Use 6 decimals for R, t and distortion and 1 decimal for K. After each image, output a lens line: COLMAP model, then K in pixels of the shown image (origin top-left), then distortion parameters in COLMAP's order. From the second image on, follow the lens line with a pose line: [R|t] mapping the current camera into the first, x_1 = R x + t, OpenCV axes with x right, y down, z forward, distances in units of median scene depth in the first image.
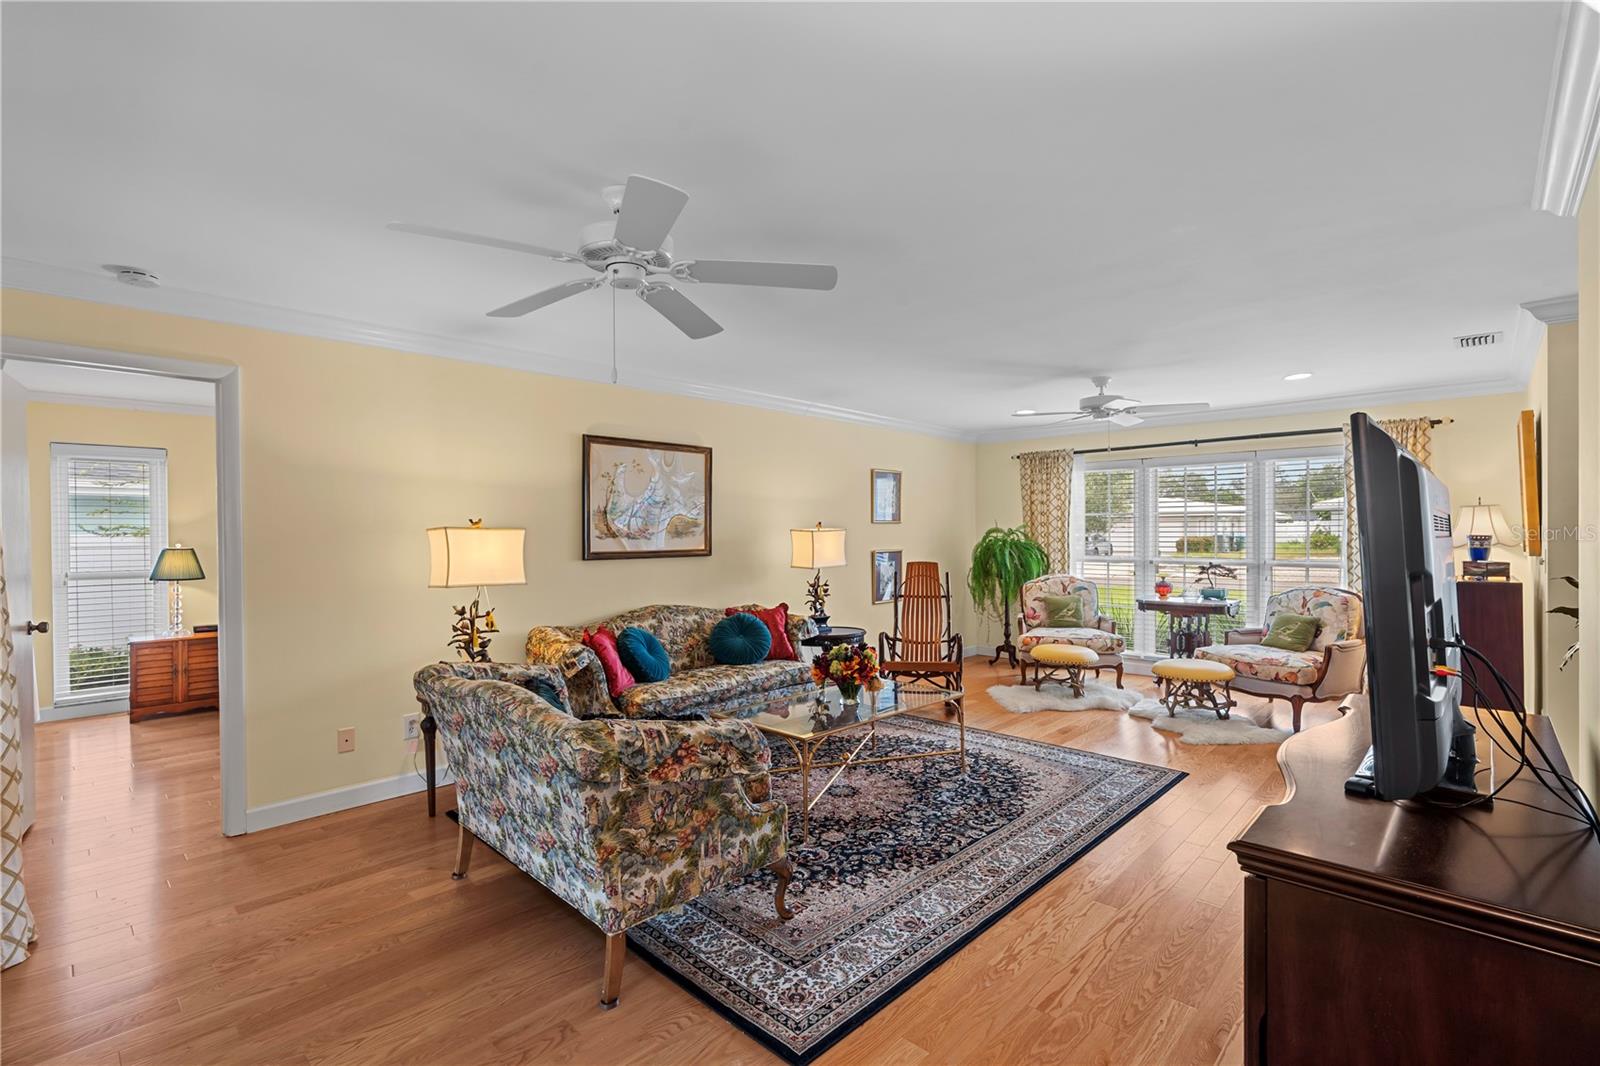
lens RADIAL K [[722.4, 0, 797.0], [0, 722.4, 536.5], [0, 0, 1]] dist [-0.013656, 0.000384]
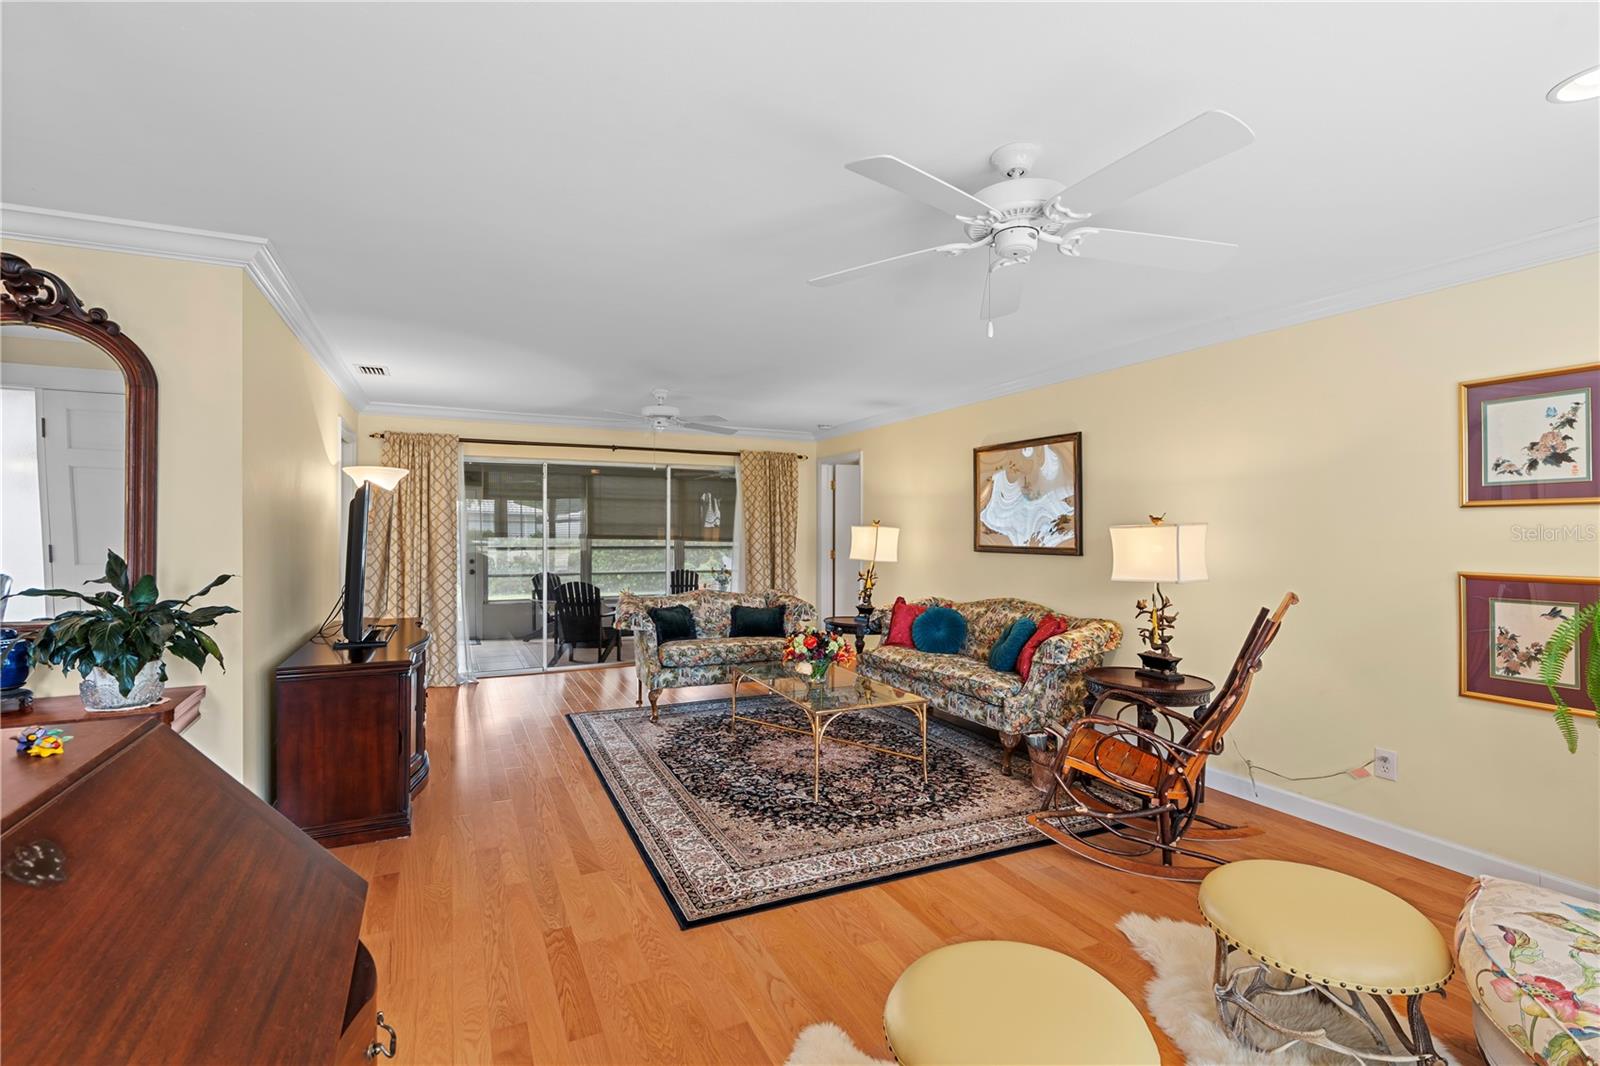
lens RADIAL K [[722.4, 0, 798.0], [0, 722.4, 530.2], [0, 0, 1]] dist [-0.013656, 0.000384]
pose [[-0.354103, -0.004832, -0.935194, 1.070360], [-0.009409, 0.999954, -0.001604, 0.001379], [0.935159, 0.008231, -0.354132, 1.302594]]
